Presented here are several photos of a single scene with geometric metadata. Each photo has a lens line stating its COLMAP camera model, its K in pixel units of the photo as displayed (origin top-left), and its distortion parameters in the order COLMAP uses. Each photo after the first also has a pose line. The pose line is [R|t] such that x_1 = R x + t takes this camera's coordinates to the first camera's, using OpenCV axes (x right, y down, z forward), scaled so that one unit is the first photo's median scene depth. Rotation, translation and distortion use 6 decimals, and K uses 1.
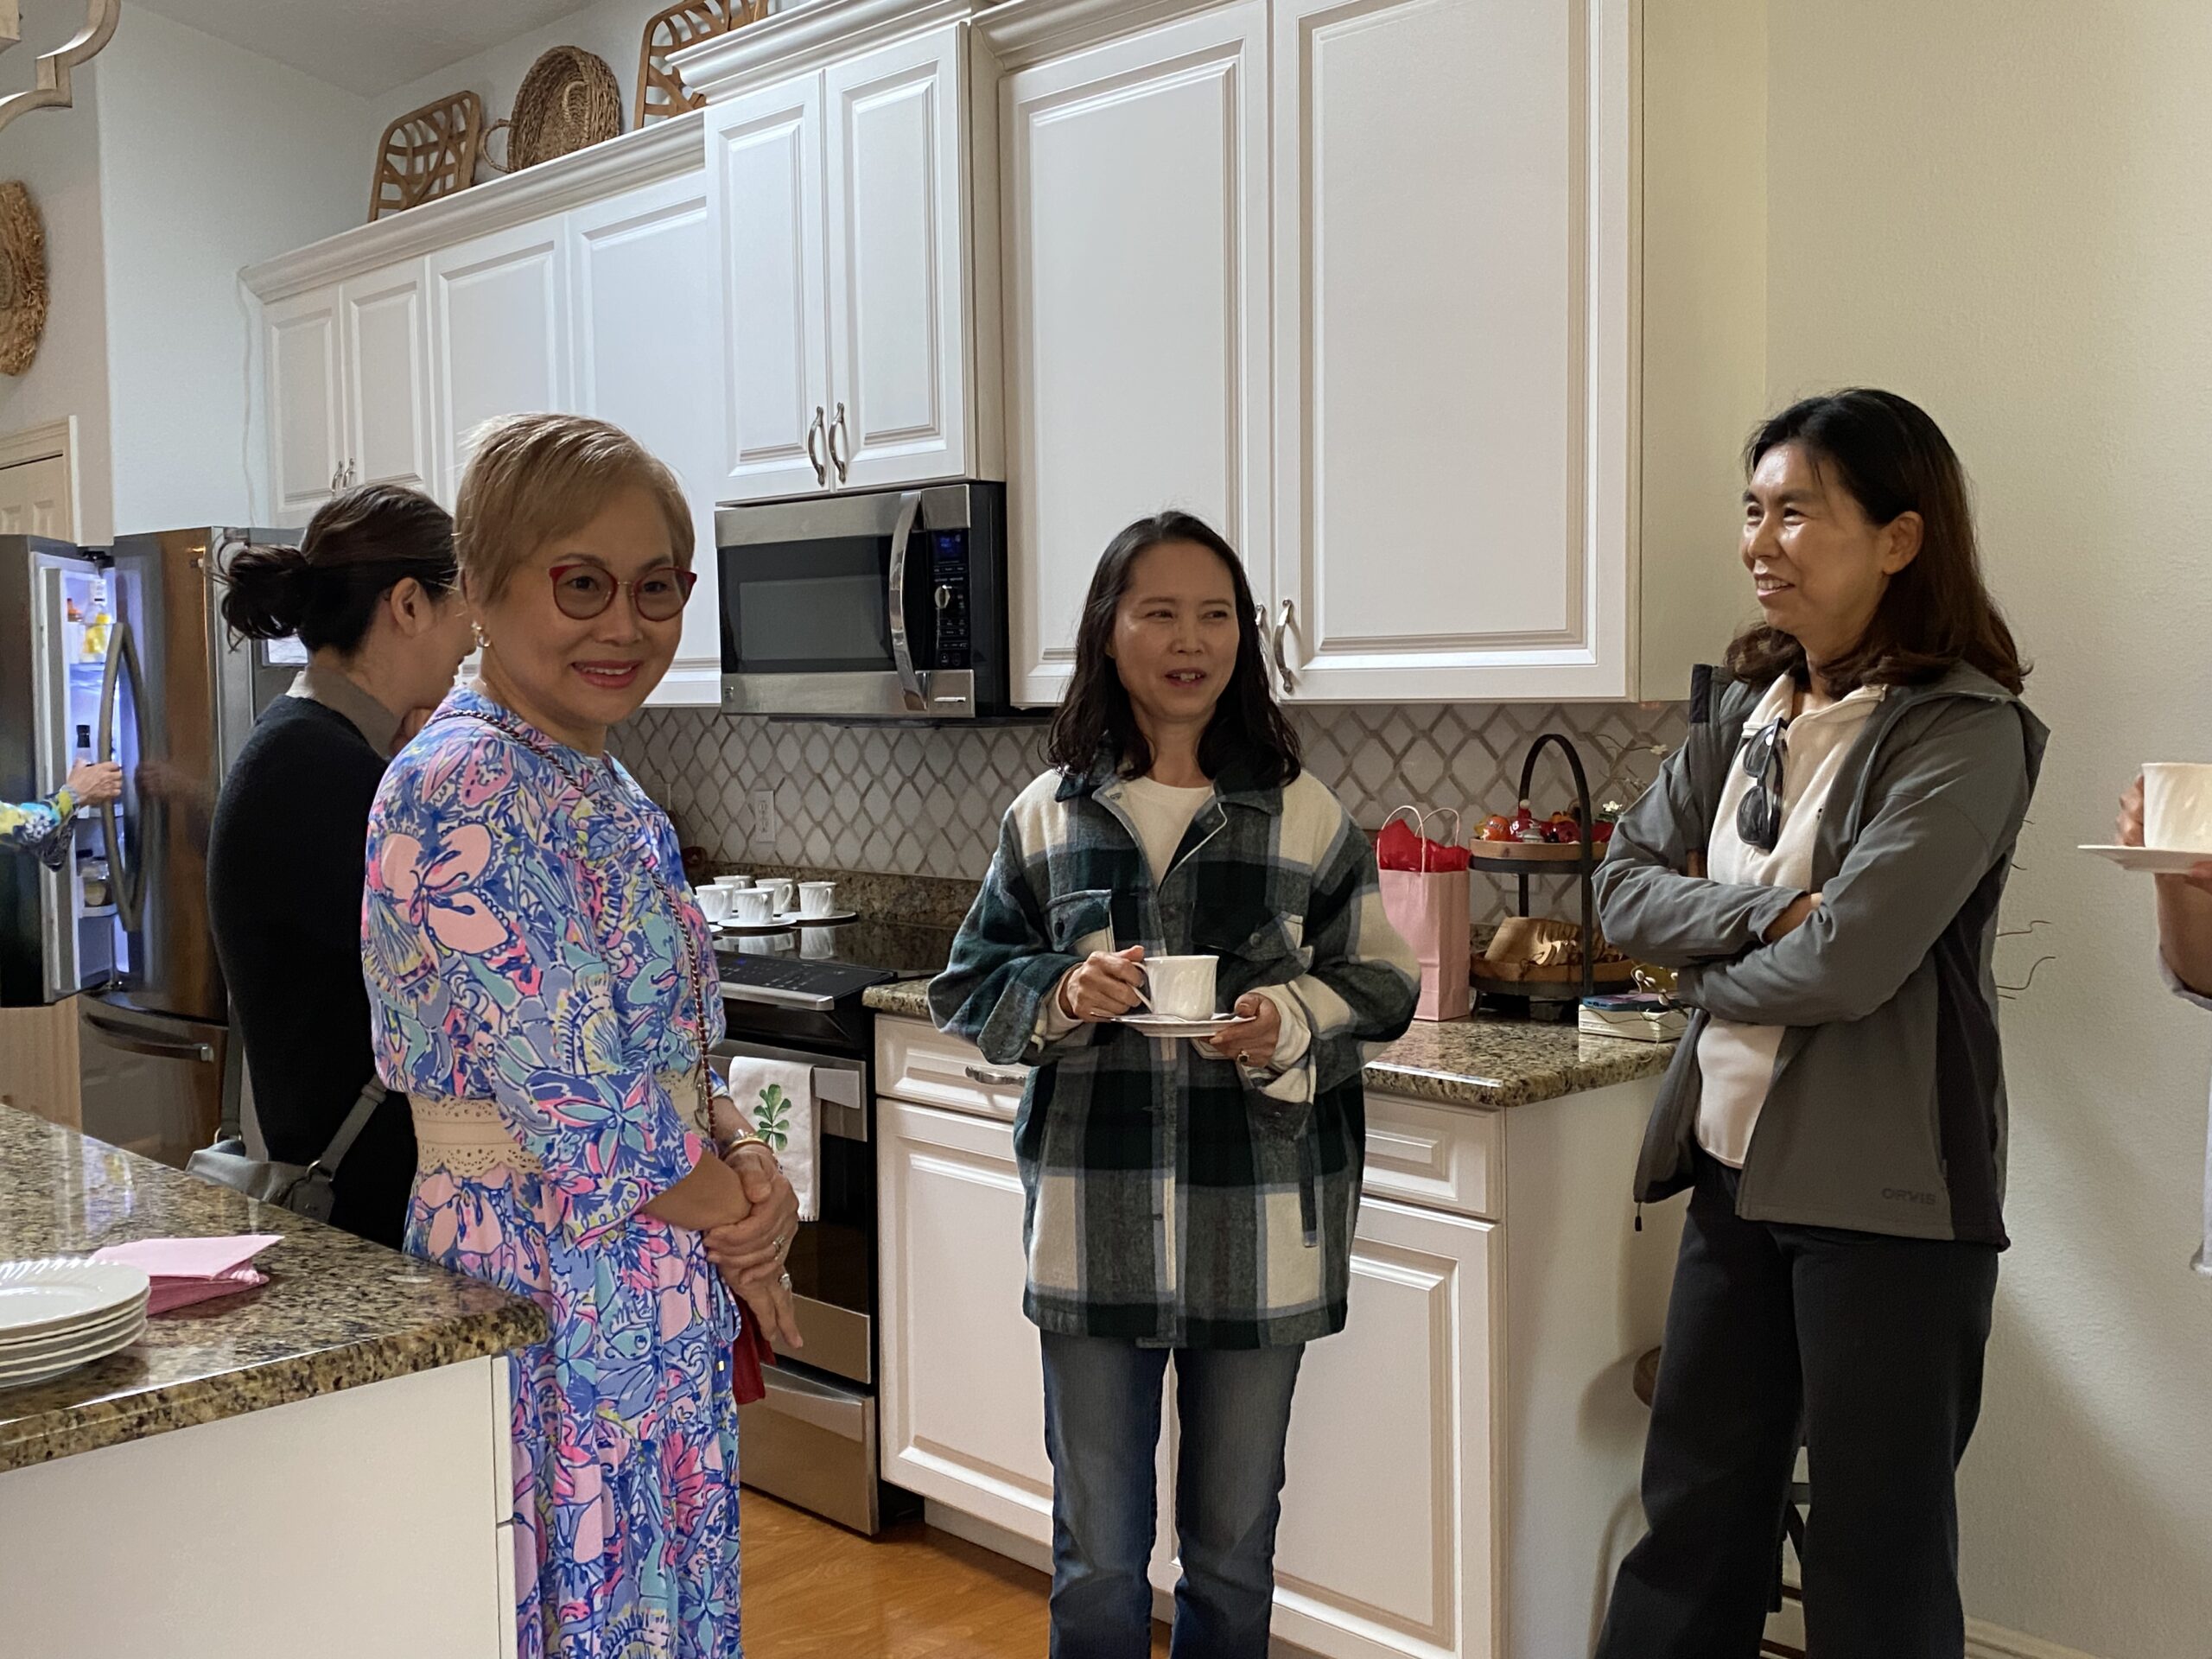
lens RADIAL K [[2244.7, 0, 1093.4], [0, 2244.7, 821.3], [0, 0, 1]] dist [0.065677, 0.000000]
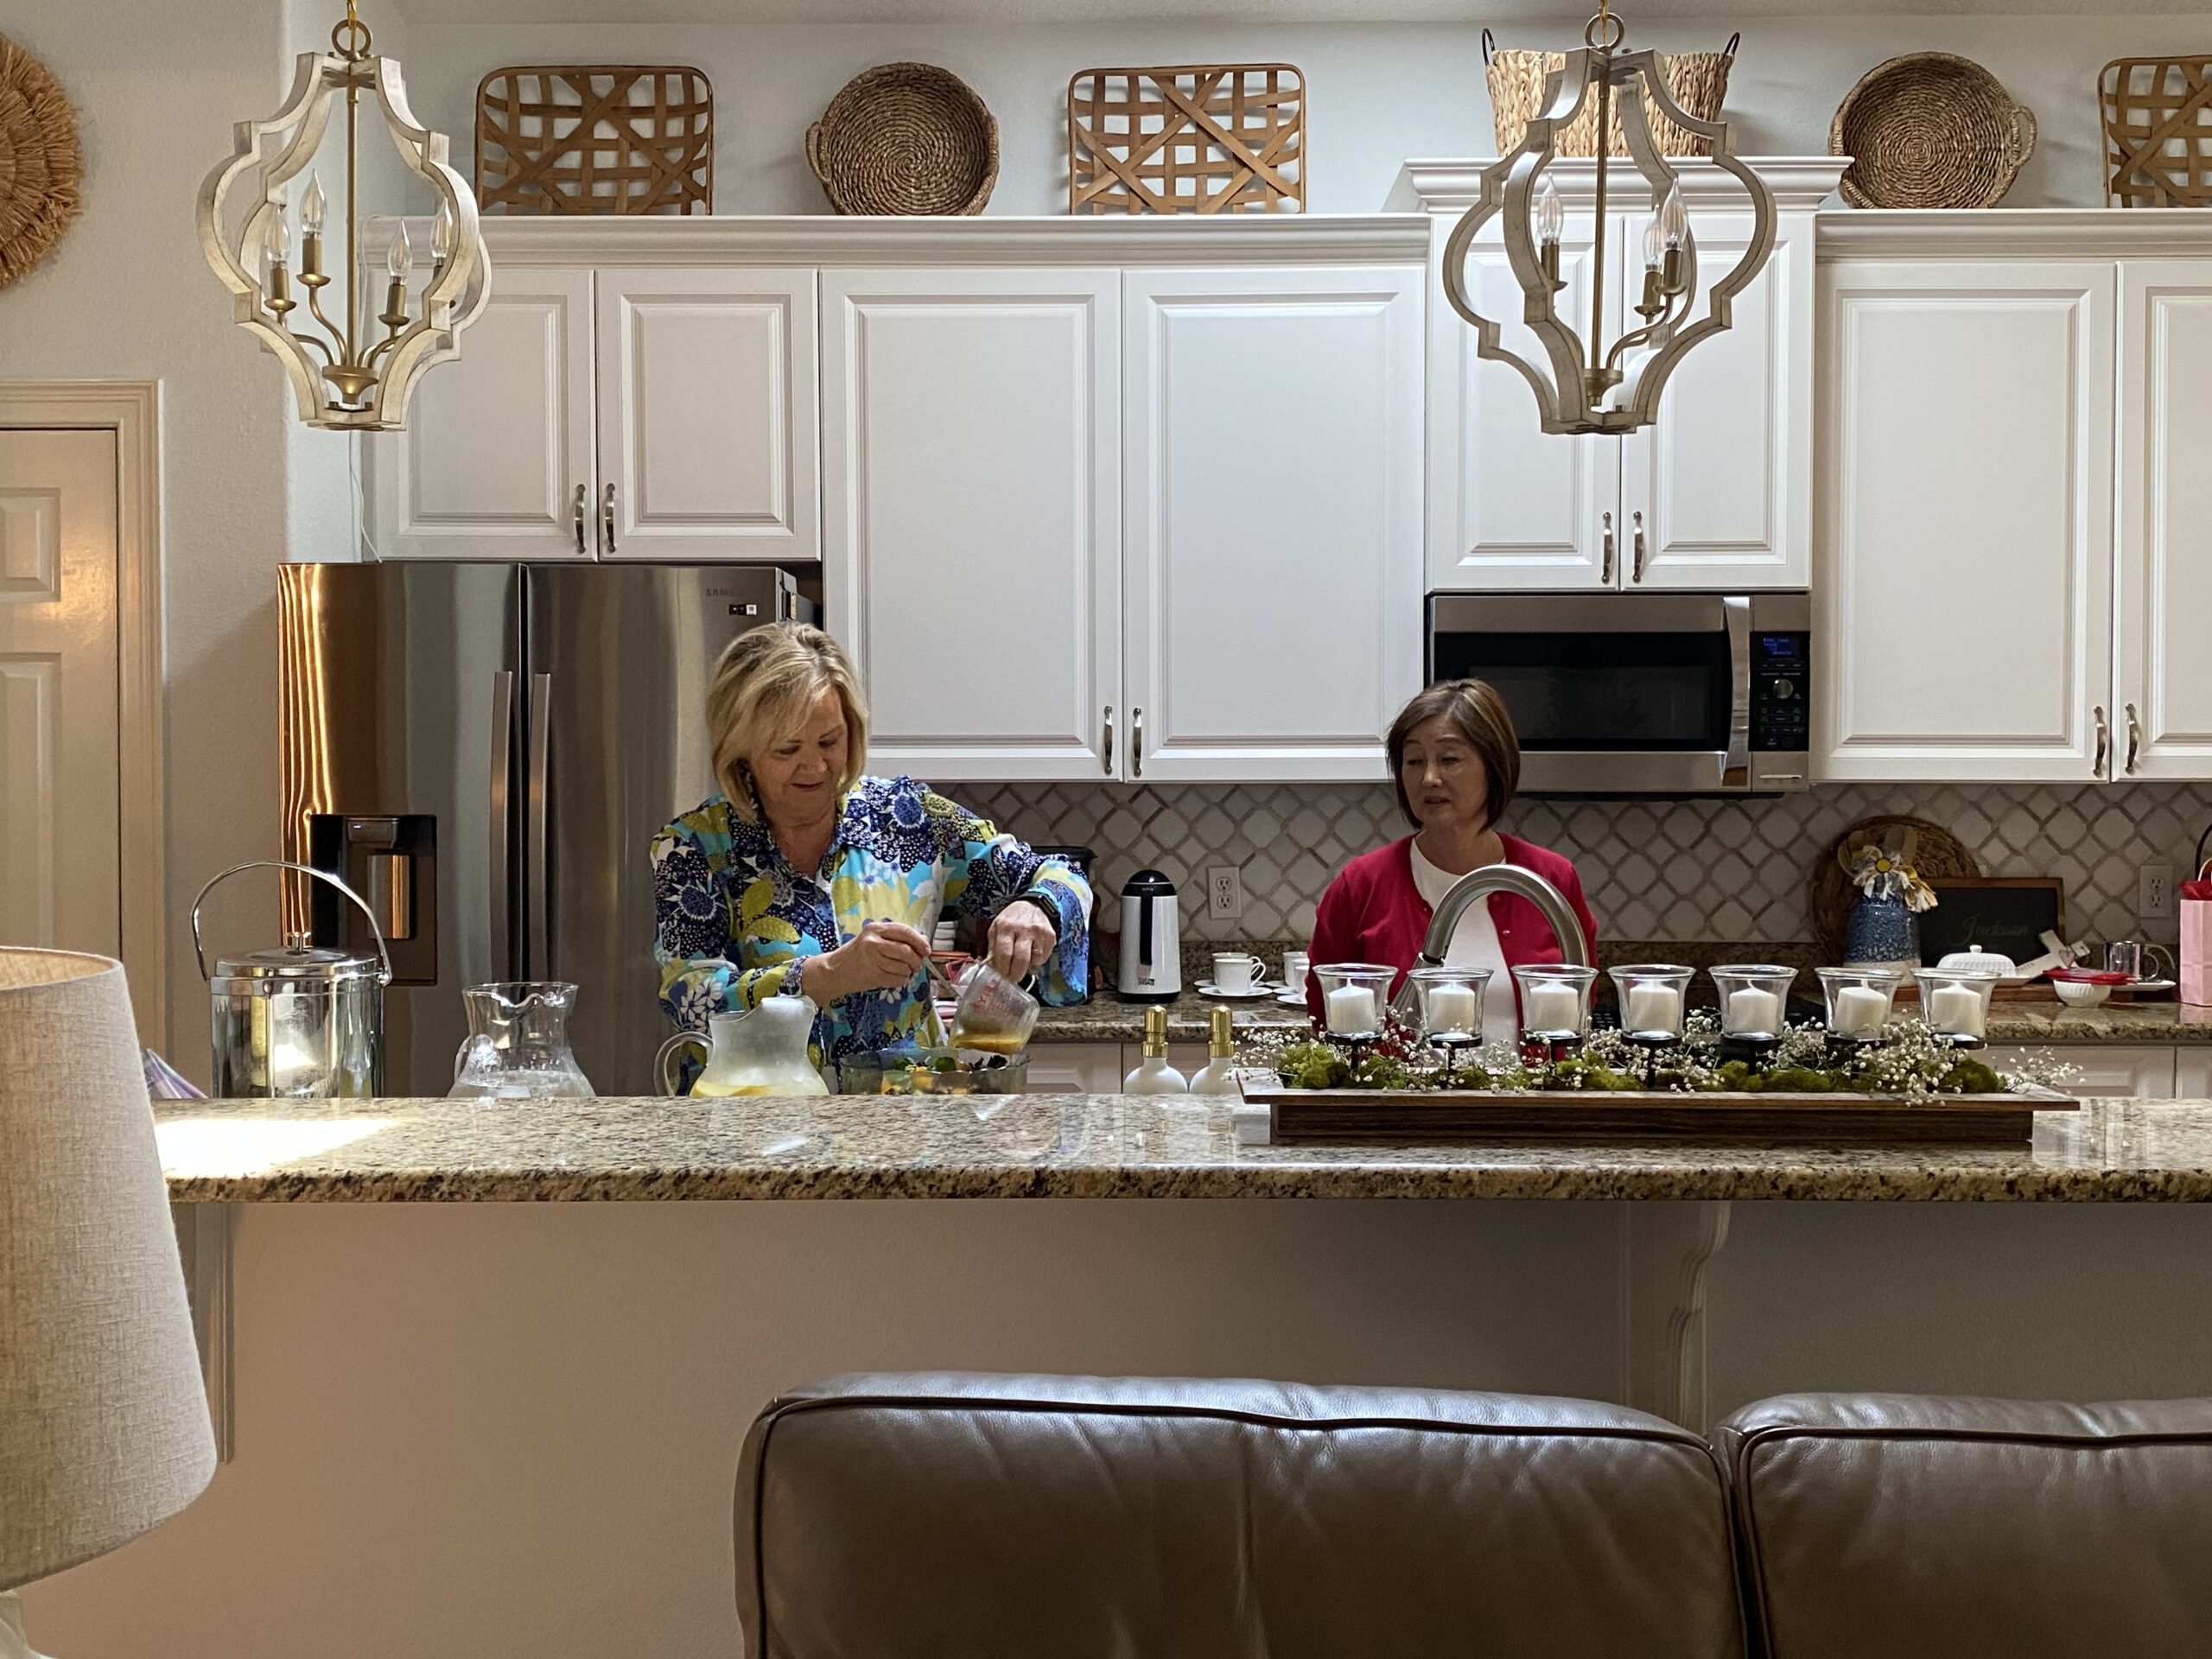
lens RADIAL K [[2364.1, 0, 1122.1], [0, 2364.1, 813.8], [0, 0, 1]] dist [0.054692, 0.000000]
pose [[0.700303, -0.009398, 0.713784, -1.033333], [0.033930, 0.999221, -0.020132, -0.019616], [-0.713039, 0.038317, 0.700076, 0.334546]]
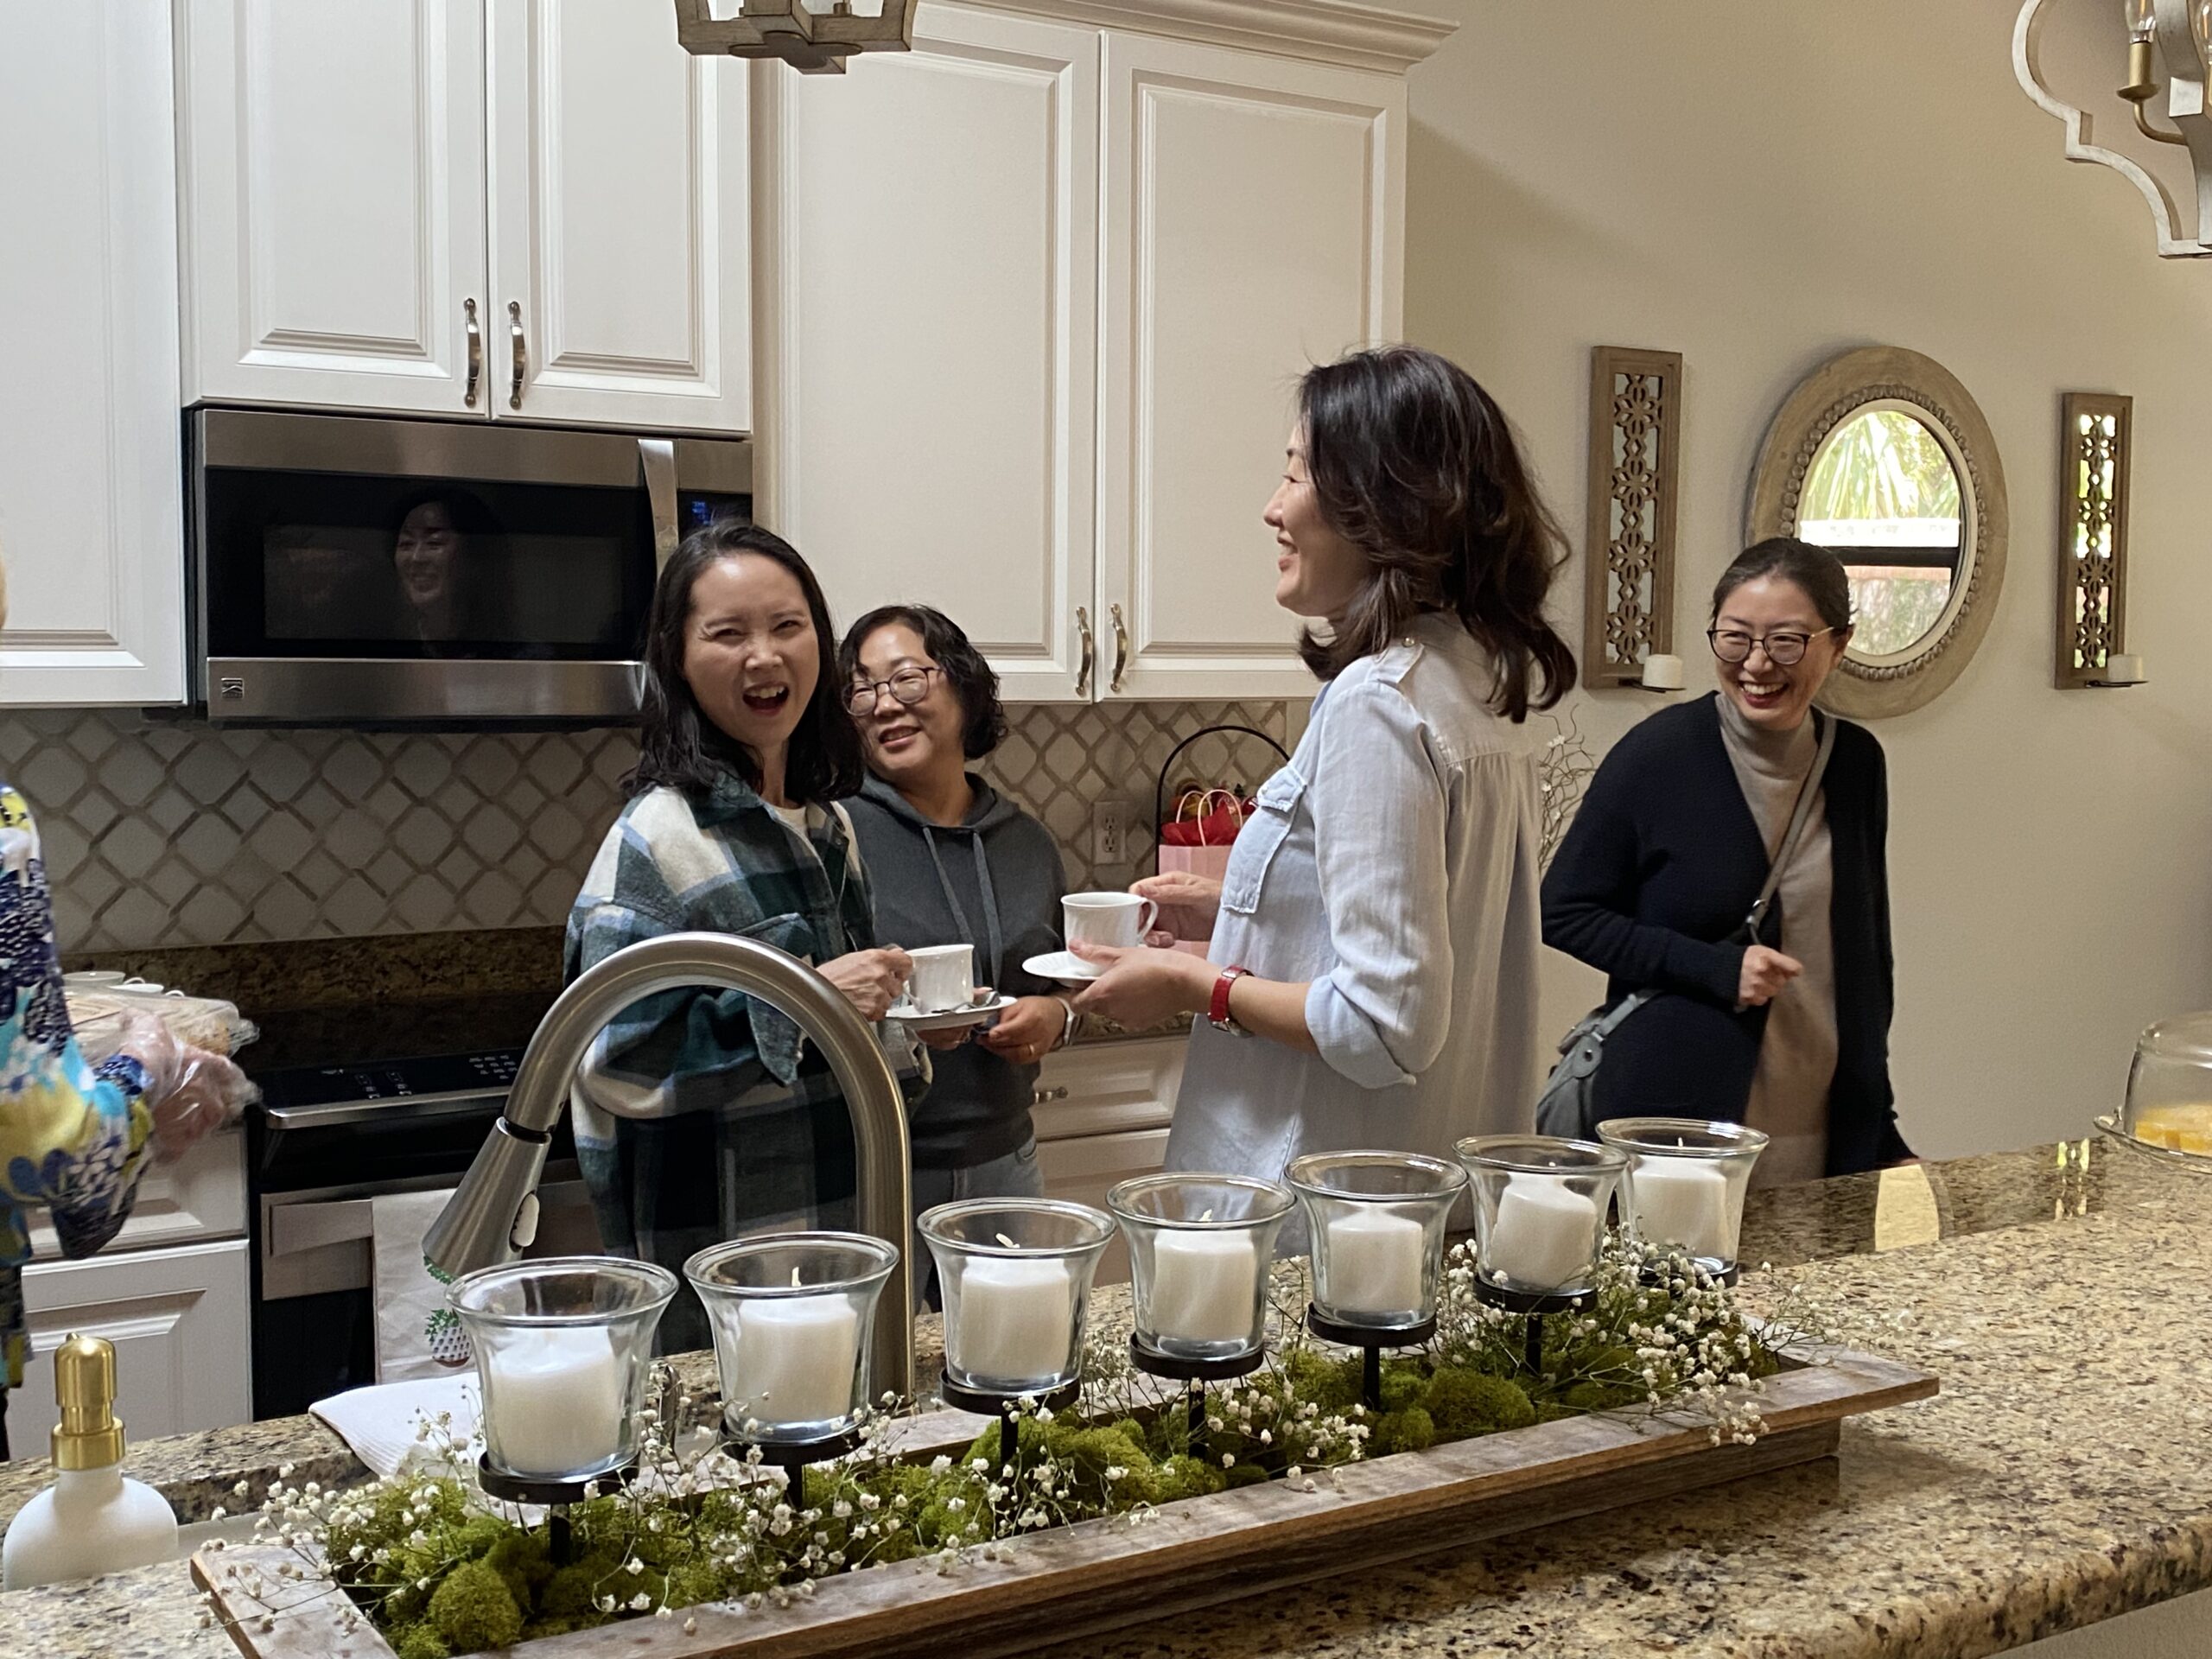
lens RADIAL K [[2419.4, 0, 1119.0], [0, 2419.4, 867.8], [0, 0, 1]] dist [0.036274, 0.000000]
pose [[0.201539, -0.078357, 0.976341, -0.798781], [0.044911, 0.996486, 0.070703, -0.042692], [-0.978450, 0.029599, 0.204349, 0.589521]]
